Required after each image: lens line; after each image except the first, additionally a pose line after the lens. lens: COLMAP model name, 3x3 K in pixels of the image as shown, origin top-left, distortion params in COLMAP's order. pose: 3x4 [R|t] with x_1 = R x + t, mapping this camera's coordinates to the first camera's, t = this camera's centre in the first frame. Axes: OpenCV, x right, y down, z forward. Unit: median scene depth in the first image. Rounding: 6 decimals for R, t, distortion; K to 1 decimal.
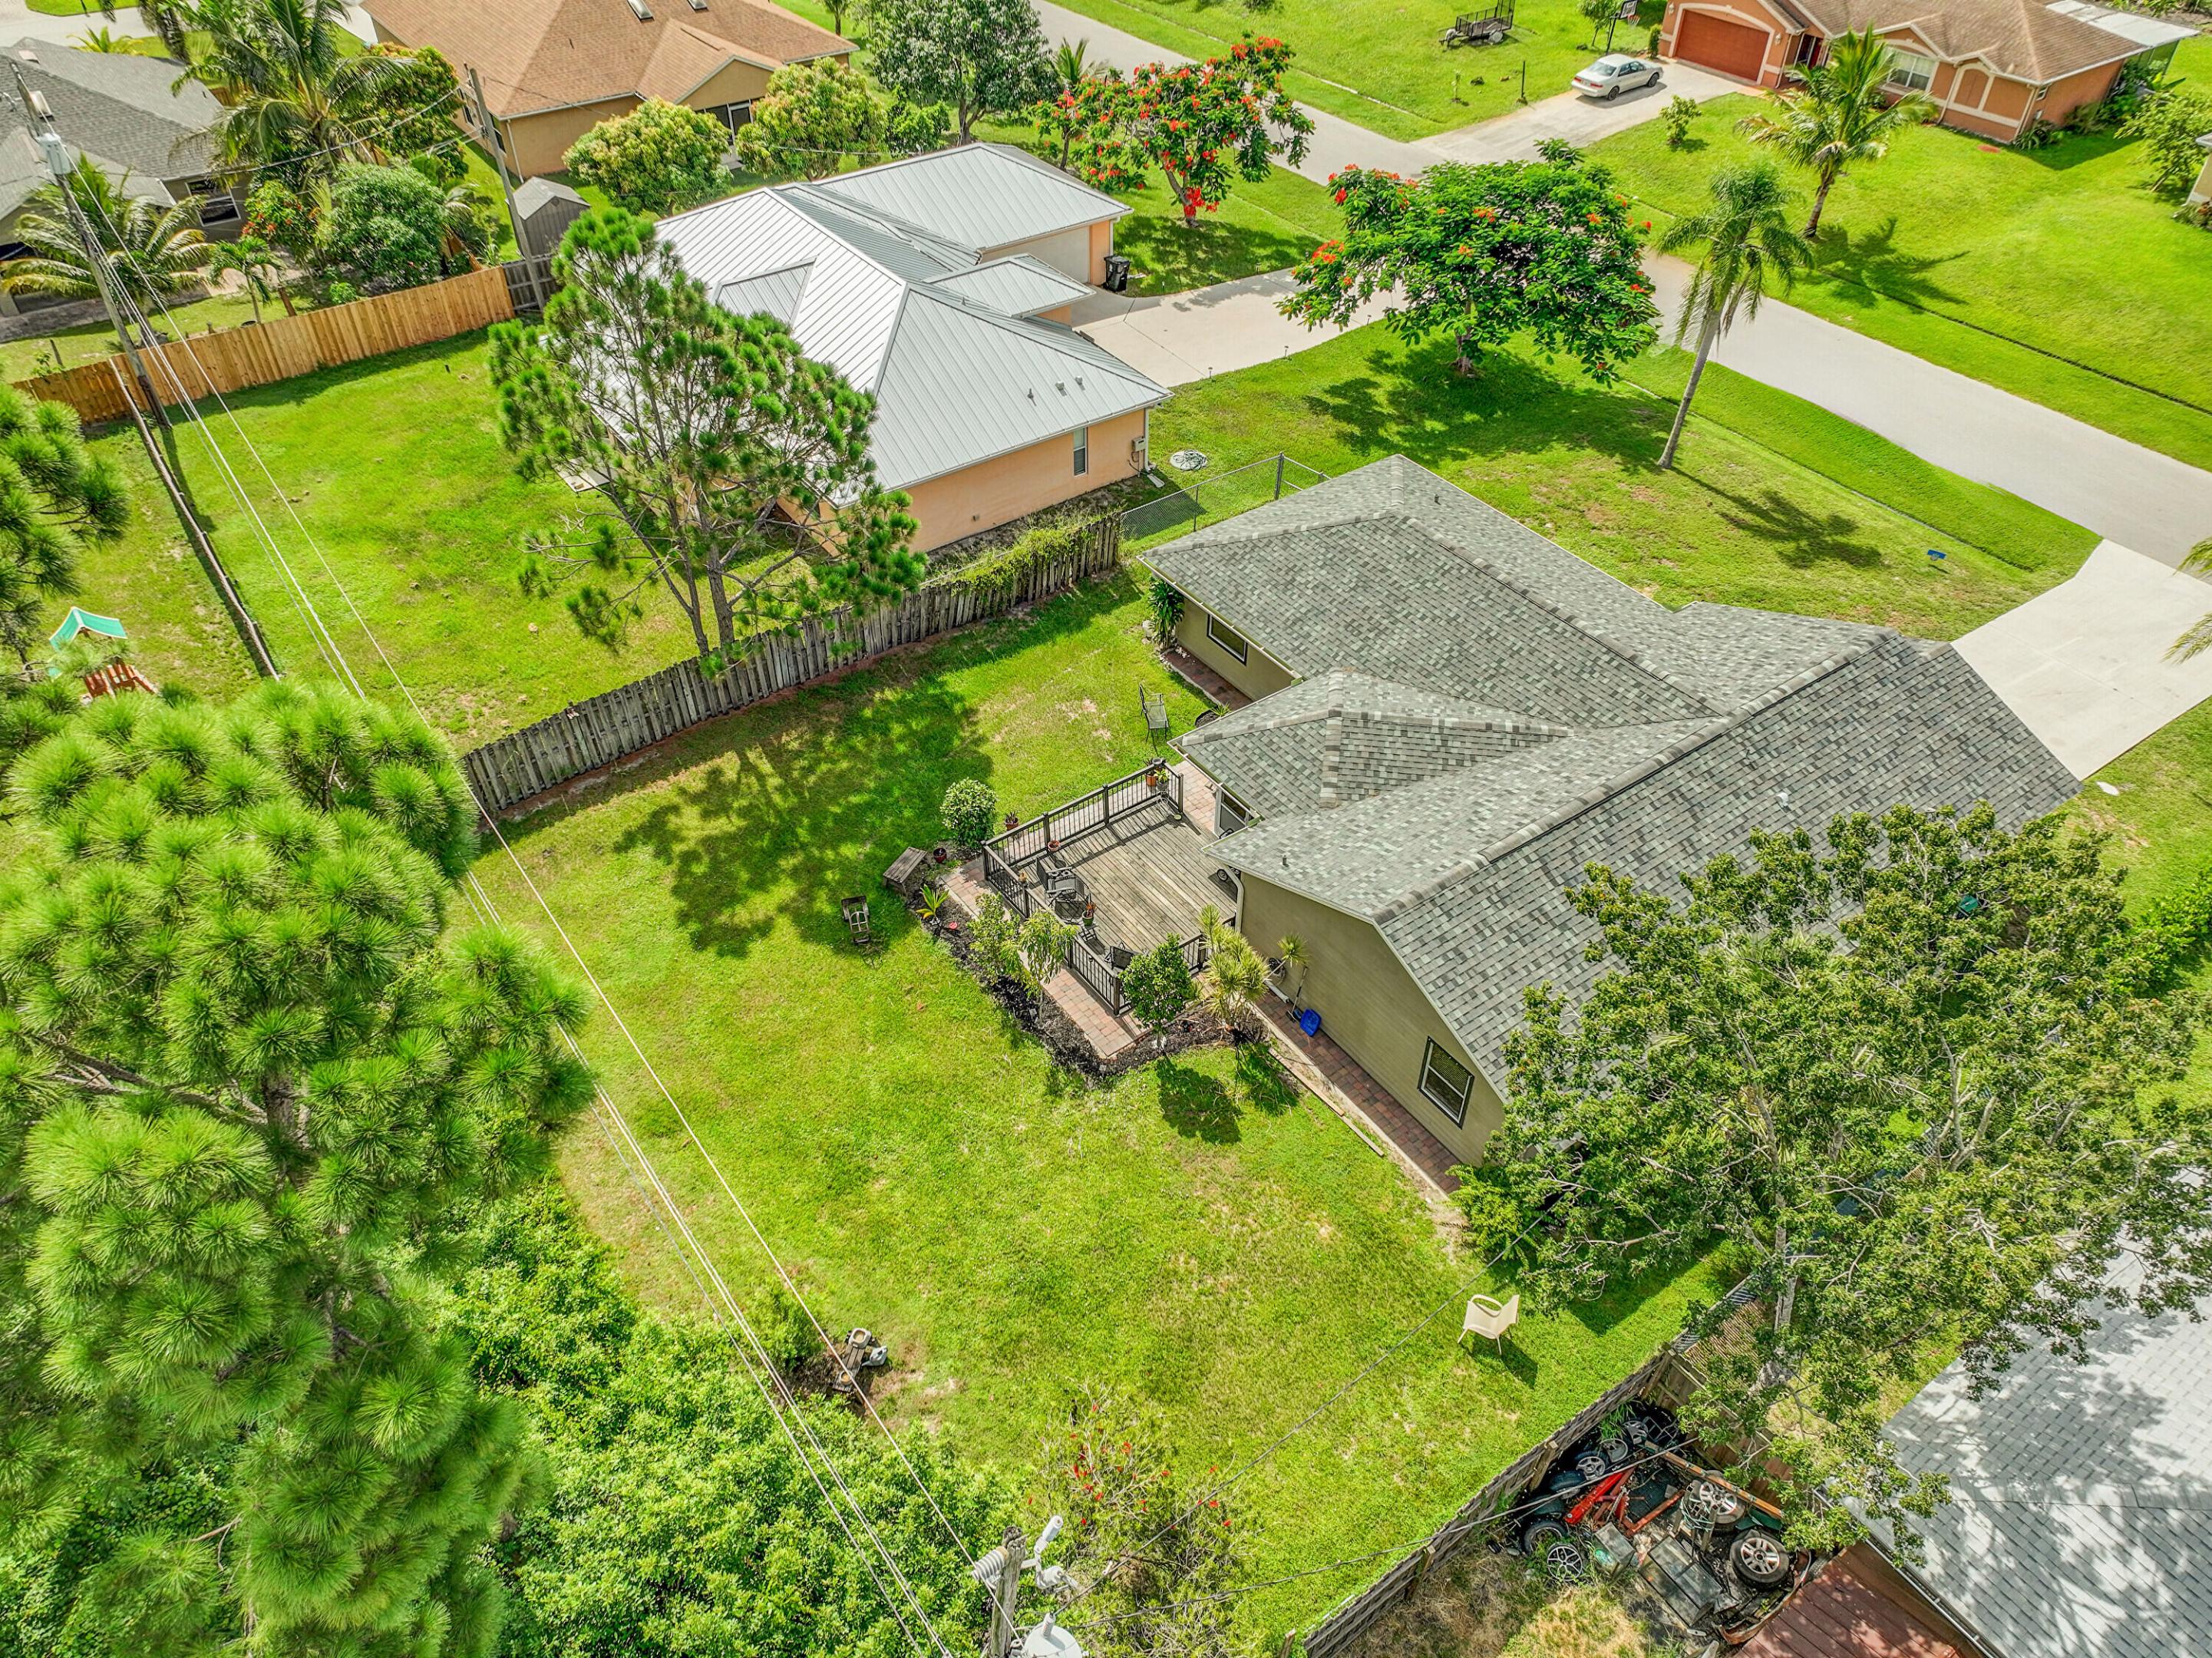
lens RADIAL K [[1520.7, 0, 1109.2], [0, 1520.7, 867.1], [0, 0, 1]] dist [0.004316, 0.004690]
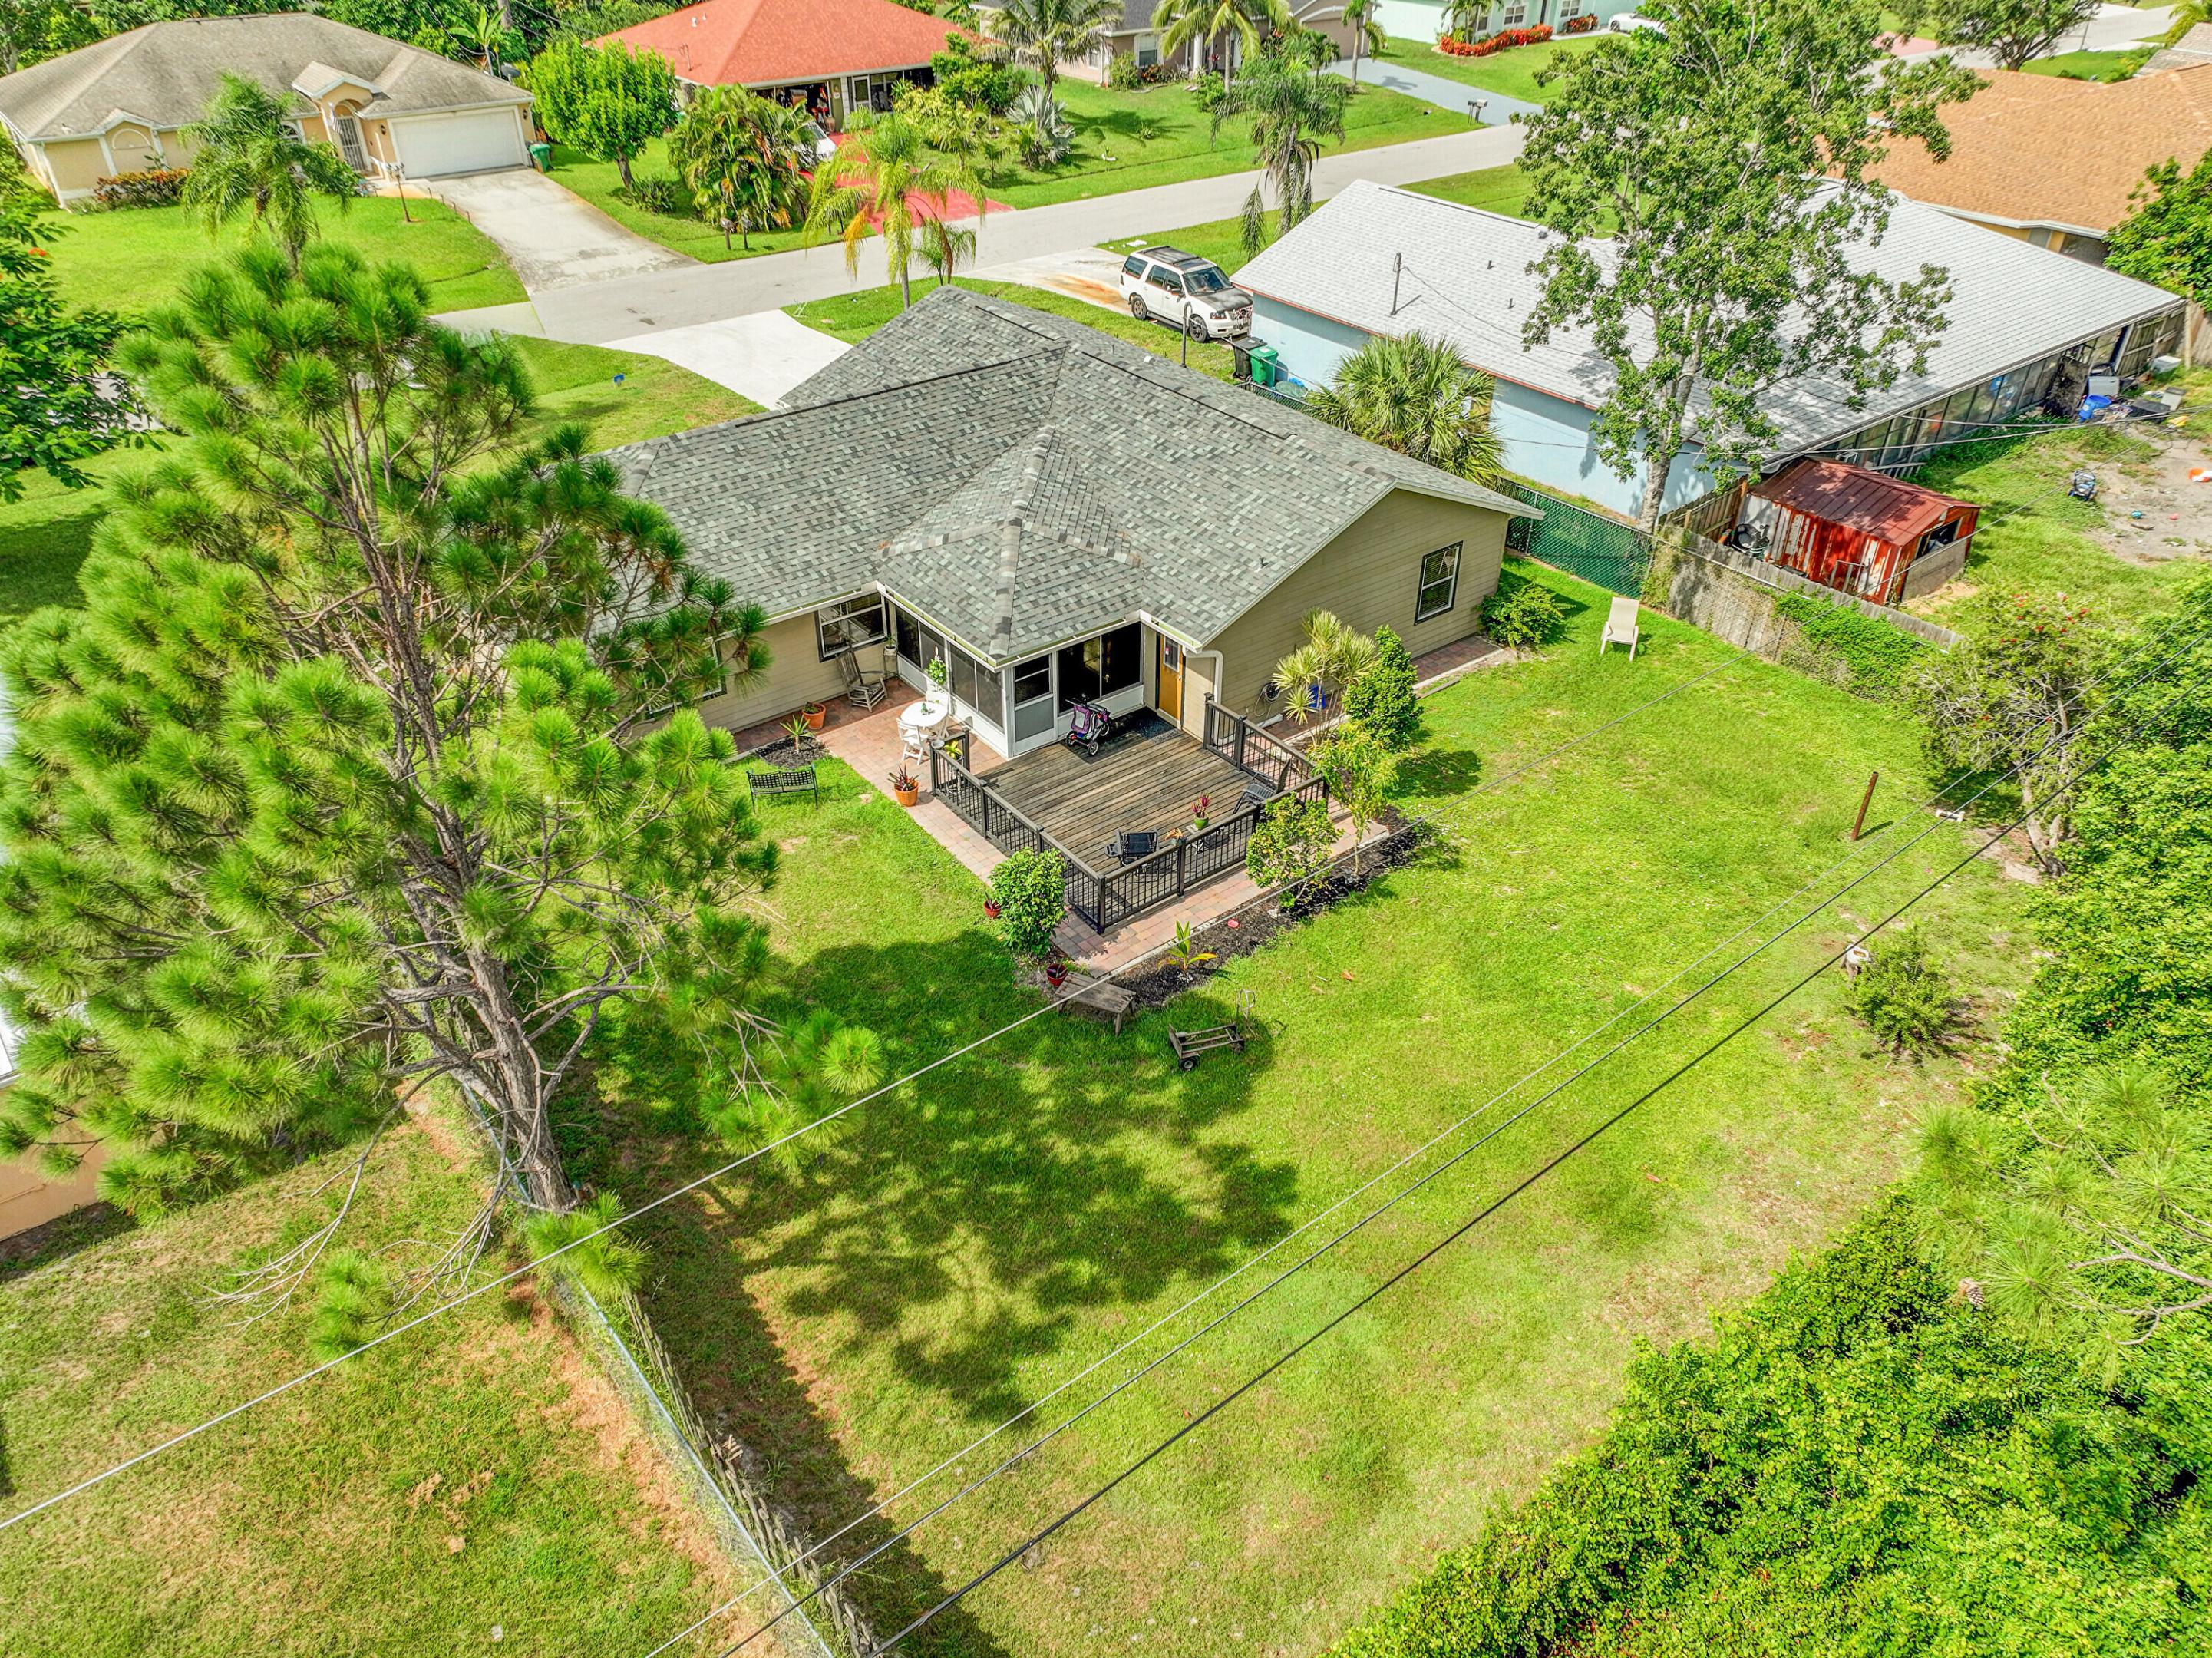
lens RADIAL K [[1552.8, 0, 1106.0], [0, 1552.8, 829.0], [0, 0, 1]] dist [0.005982, 0.010692]
pose [[-0.037996, -0.571585, 0.819663, -0.485940], [0.687488, 0.580327, 0.436555, -0.251453], [-0.725201, 0.580096, 0.370908, 0.531673]]
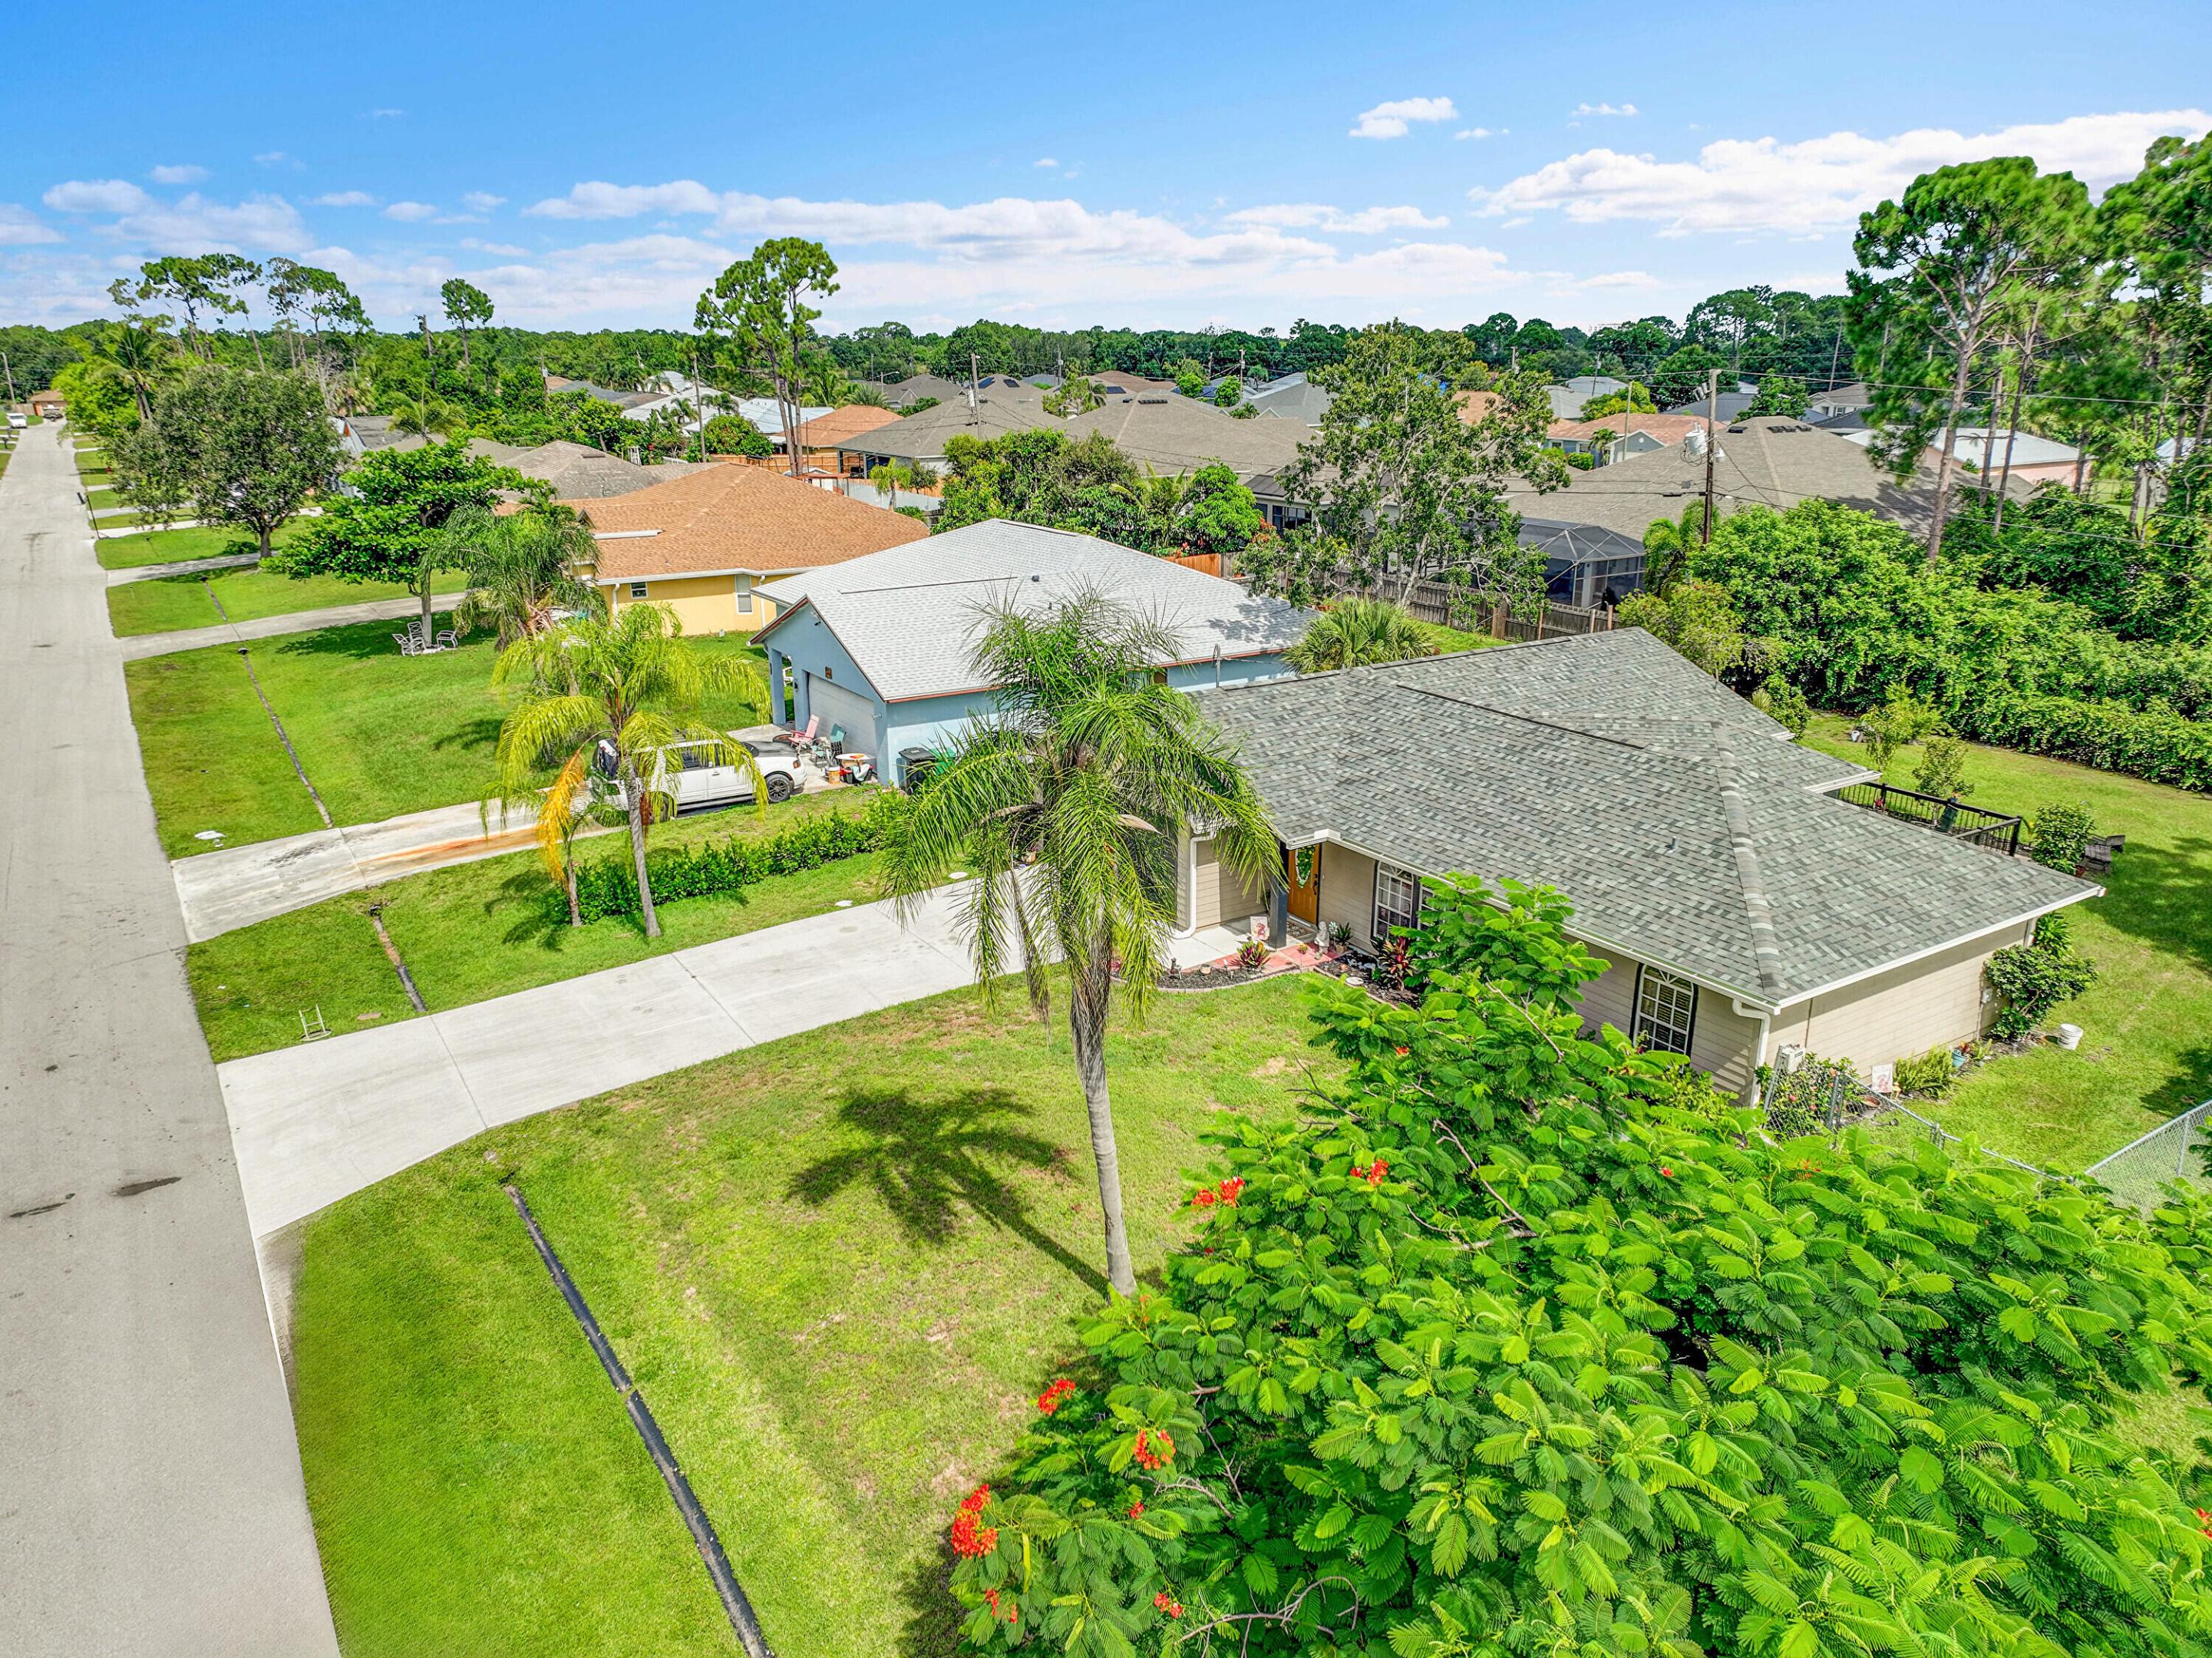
lens RADIAL K [[1552.8, 0, 1106.0], [0, 1552.8, 829.0], [0, 0, 1]] dist [0.005982, 0.010692]
pose [[-0.998799, -0.015116, 0.046597, 0.367961], [0.033570, 0.481542, 0.875780, -0.723140], [-0.035677, 0.876293, -0.480457, 1.143012]]
